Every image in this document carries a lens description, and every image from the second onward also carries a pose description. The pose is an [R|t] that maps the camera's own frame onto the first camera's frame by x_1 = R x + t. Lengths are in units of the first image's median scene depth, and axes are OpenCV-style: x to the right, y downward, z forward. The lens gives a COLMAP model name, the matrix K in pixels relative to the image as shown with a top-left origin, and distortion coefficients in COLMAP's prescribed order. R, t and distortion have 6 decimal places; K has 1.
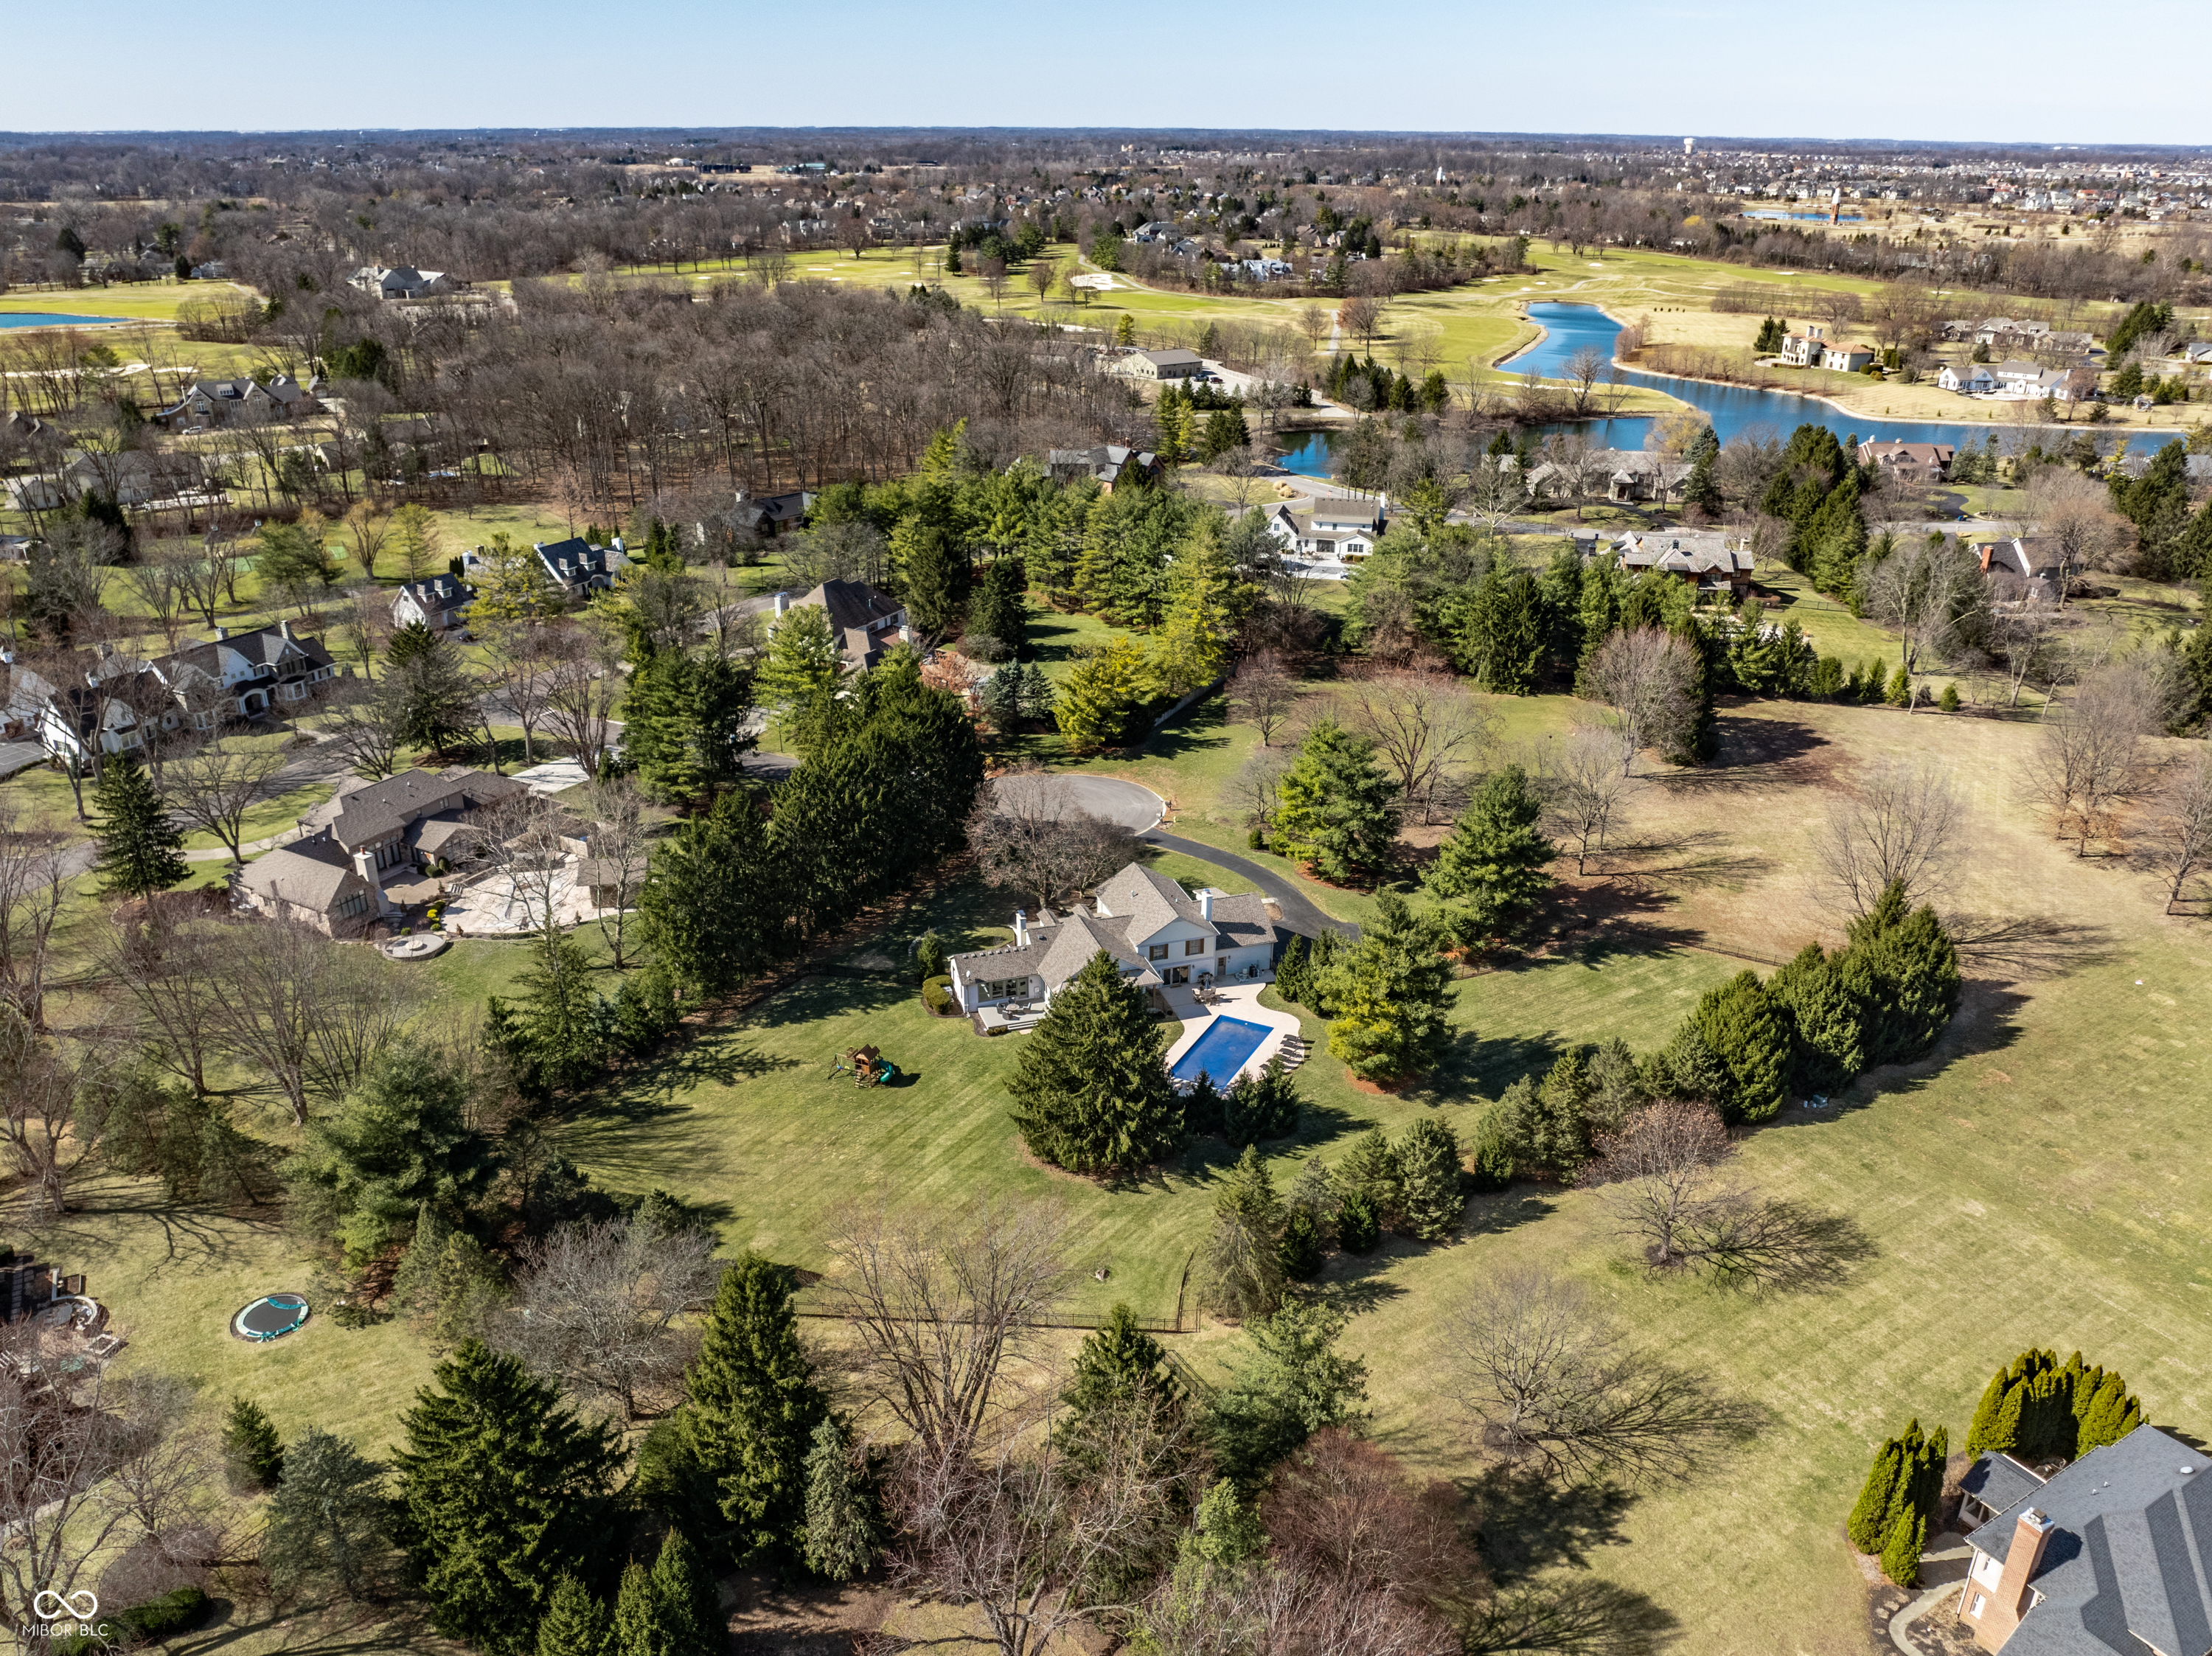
lens RADIAL K [[1673.5, 0, 1124.0], [0, 1673.5, 872.9], [0, 0, 1]] dist [-0.048401, 0.015947]
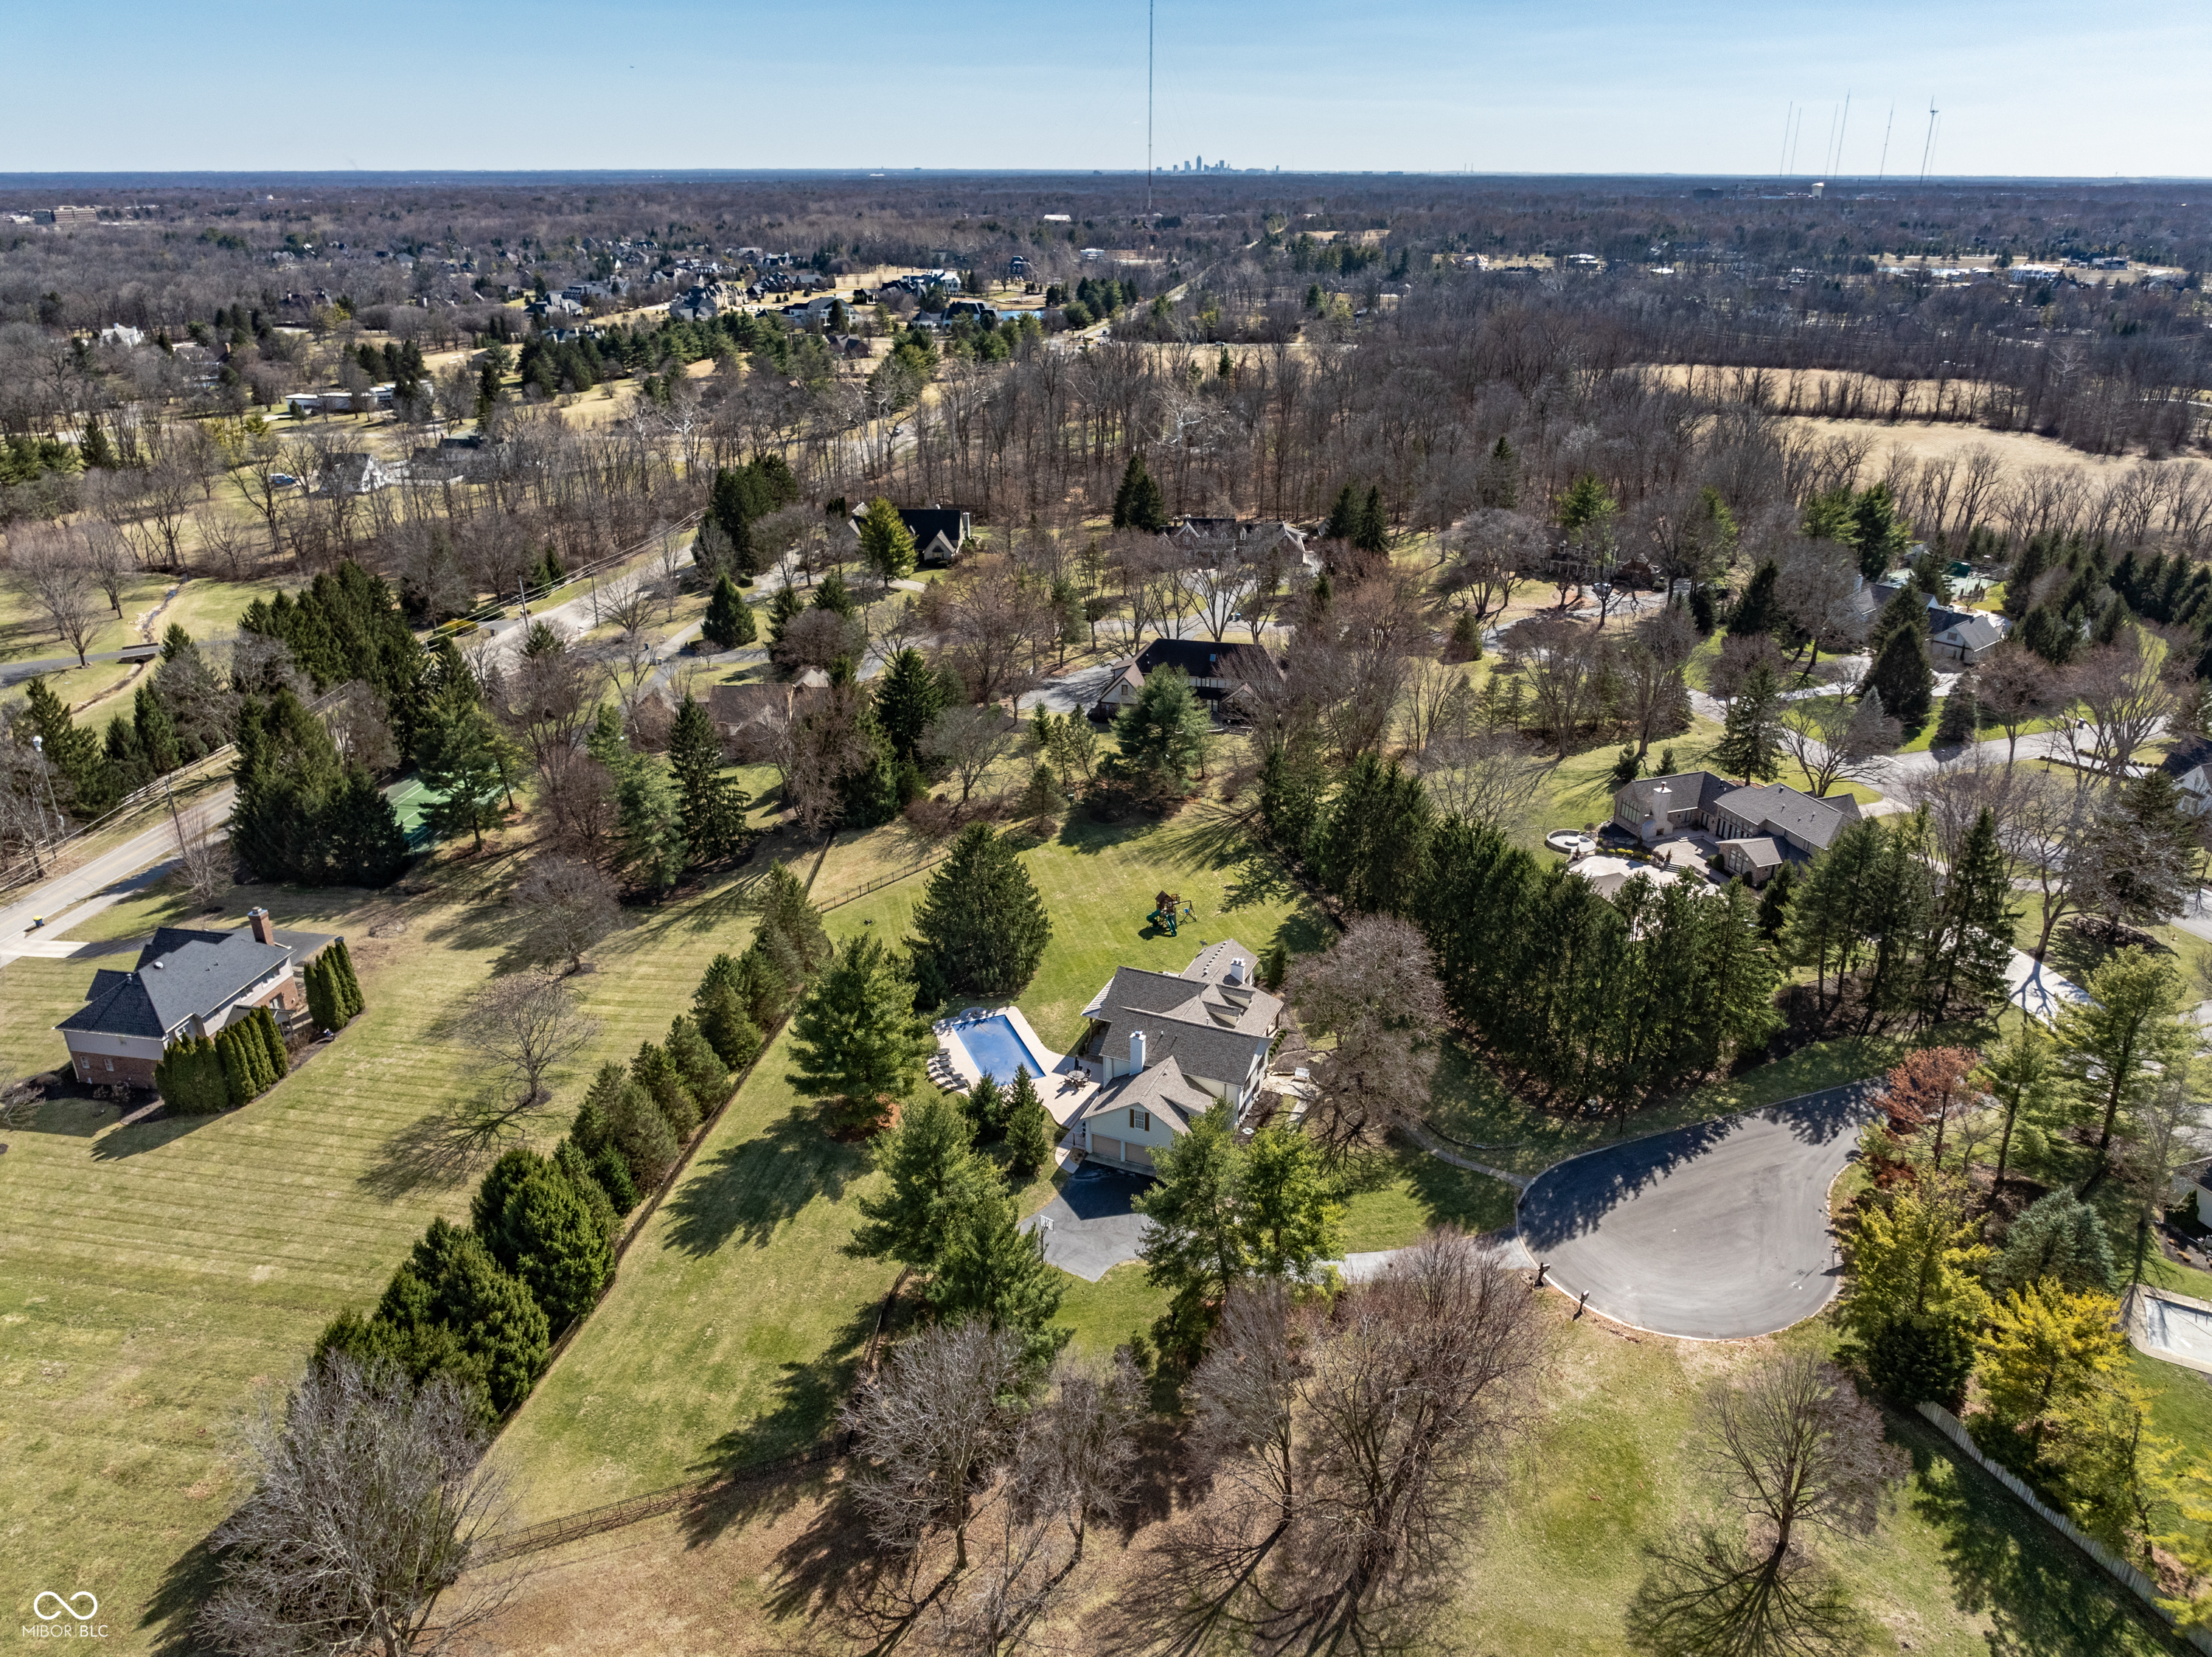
lens RADIAL K [[1573.8, 0, 1125.0], [0, 1573.8, 830.4], [0, 0, 1]] dist [-0.050102, 0.024926]
pose [[-0.661647, 0.286329, -0.692992, 0.582332], [-0.315732, 0.731897, 0.603855, -0.552188], [0.680100, 0.618339, -0.393854, 1.221977]]
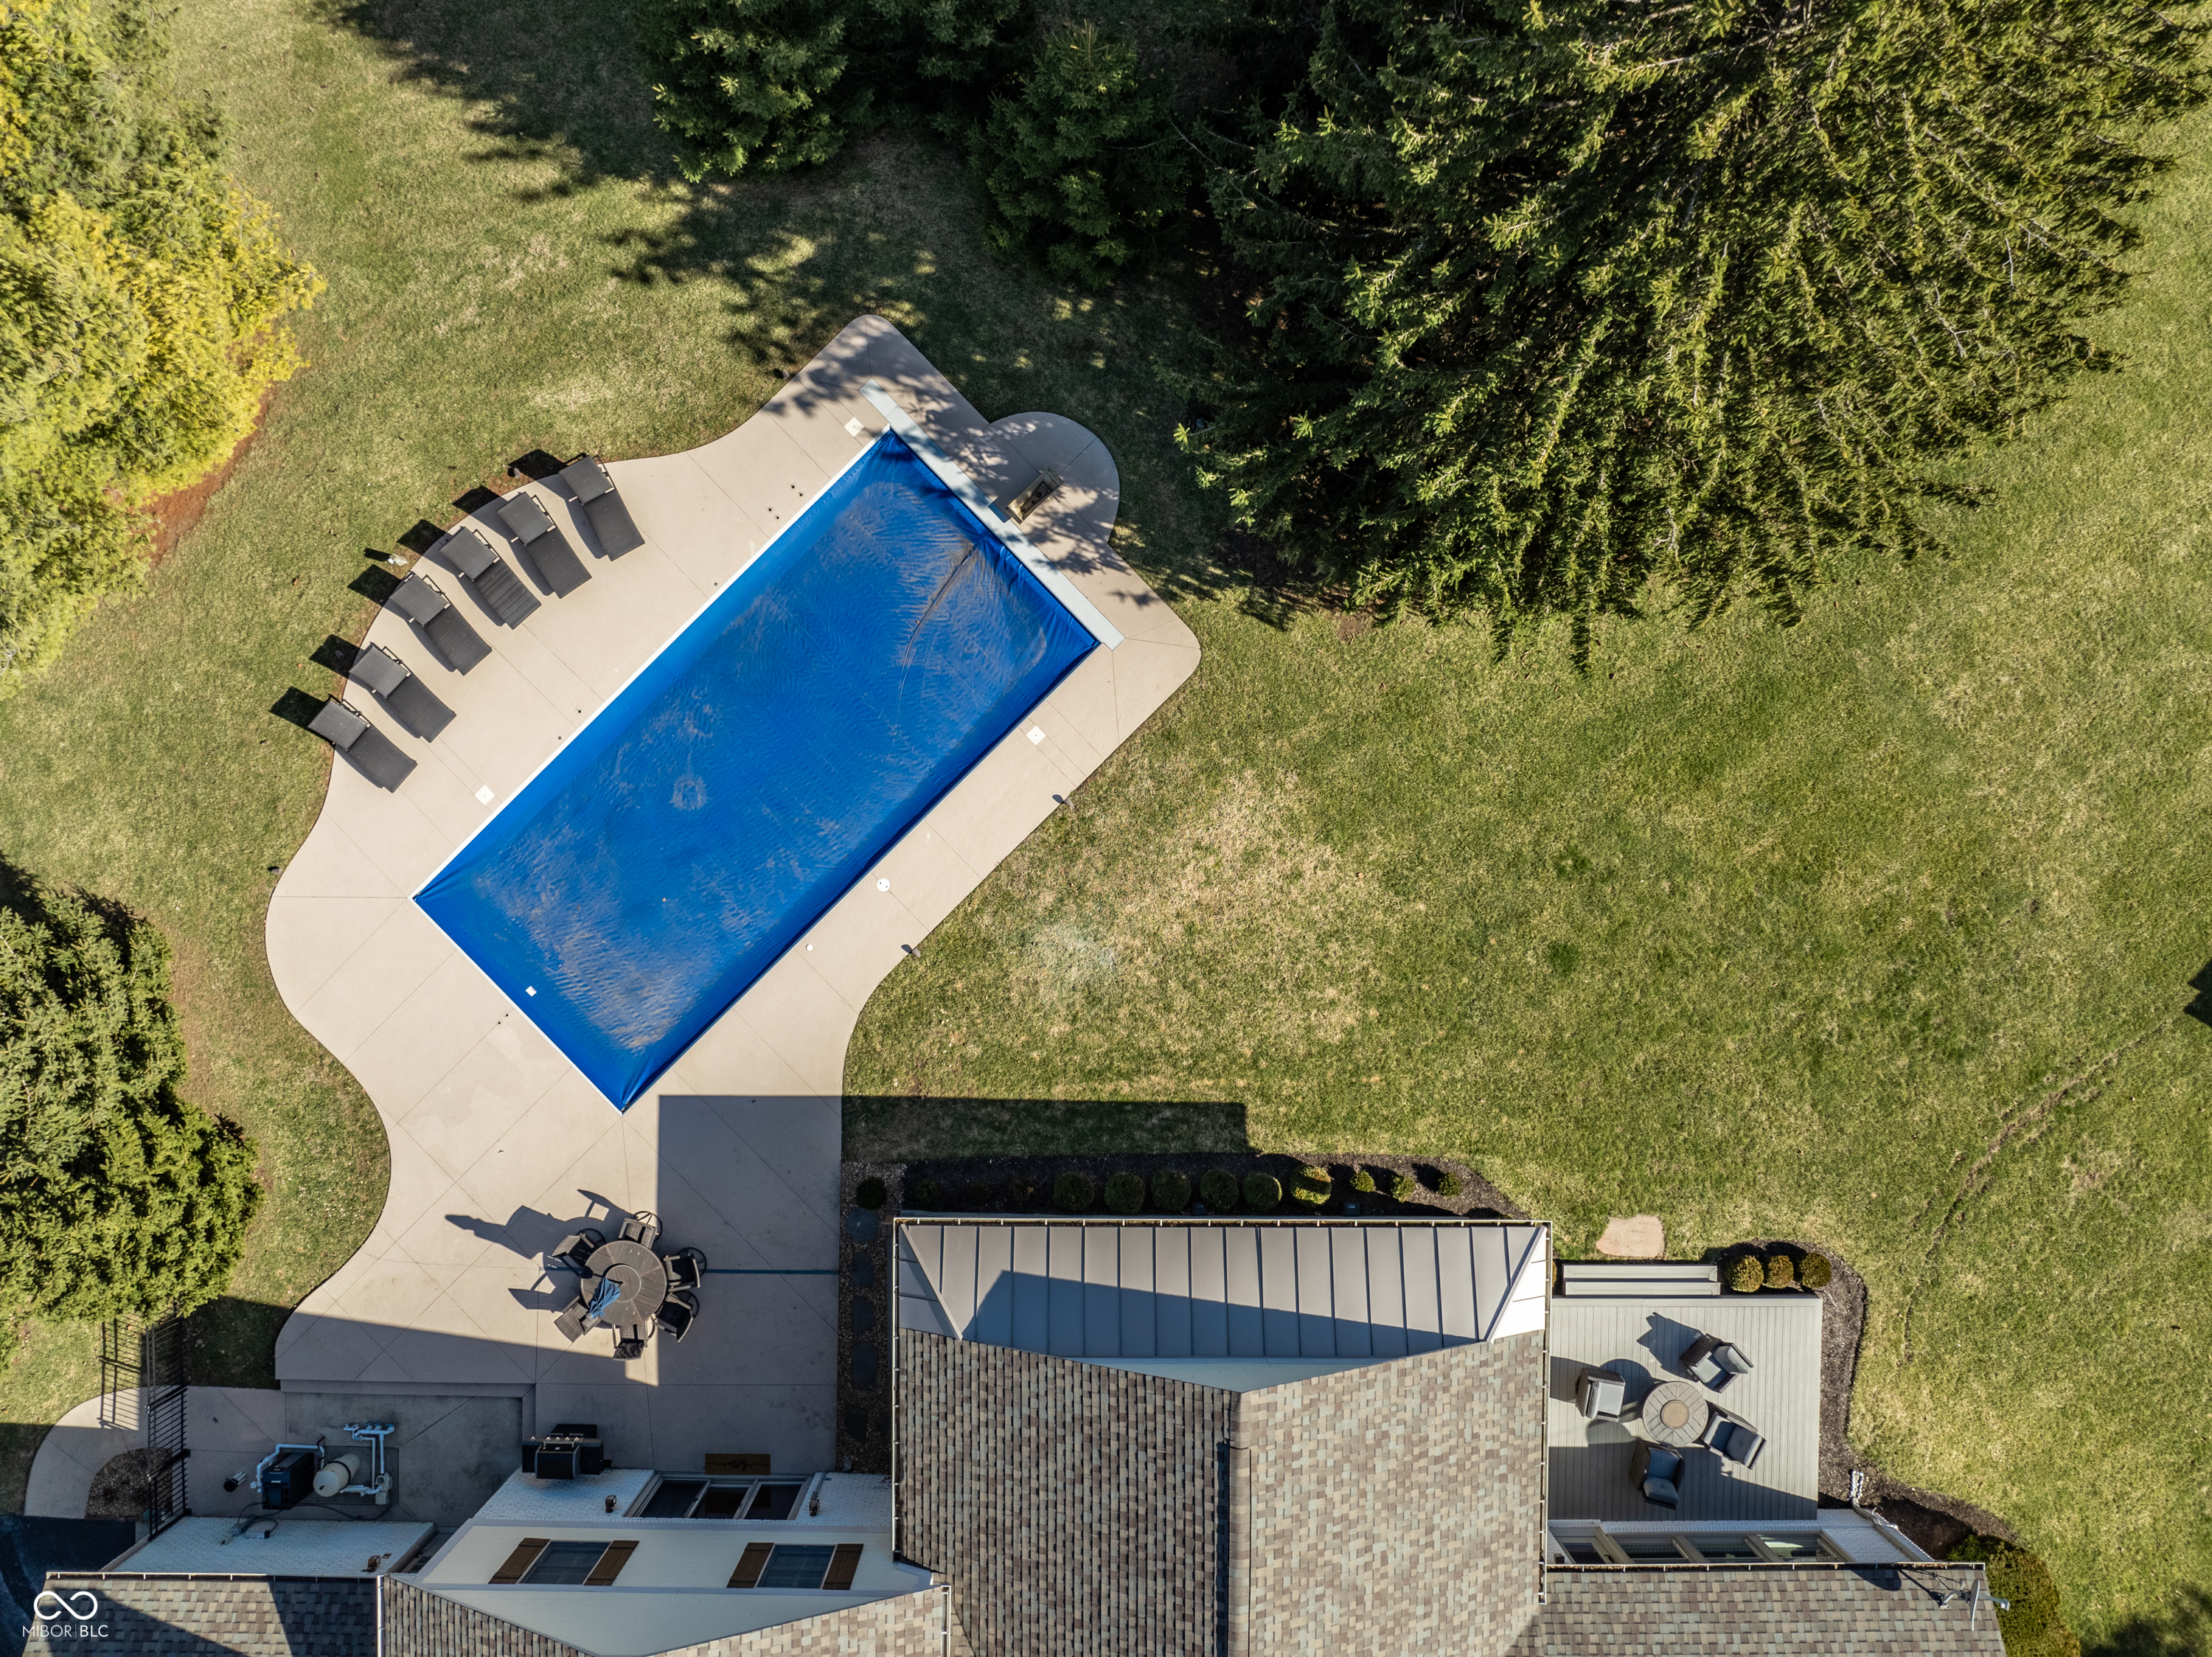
lens RADIAL K [[1573.8, 0, 1093.4], [0, 1573.8, 829.6], [0, 0, 1]] dist [-0.050102, 0.024926]
pose [[-0.943917, -0.329964, -0.012055, 0.017575], [0.123226, -0.385910, 0.914269, -0.057806], [-0.306328, 0.861509, 0.404927, 0.827902]]
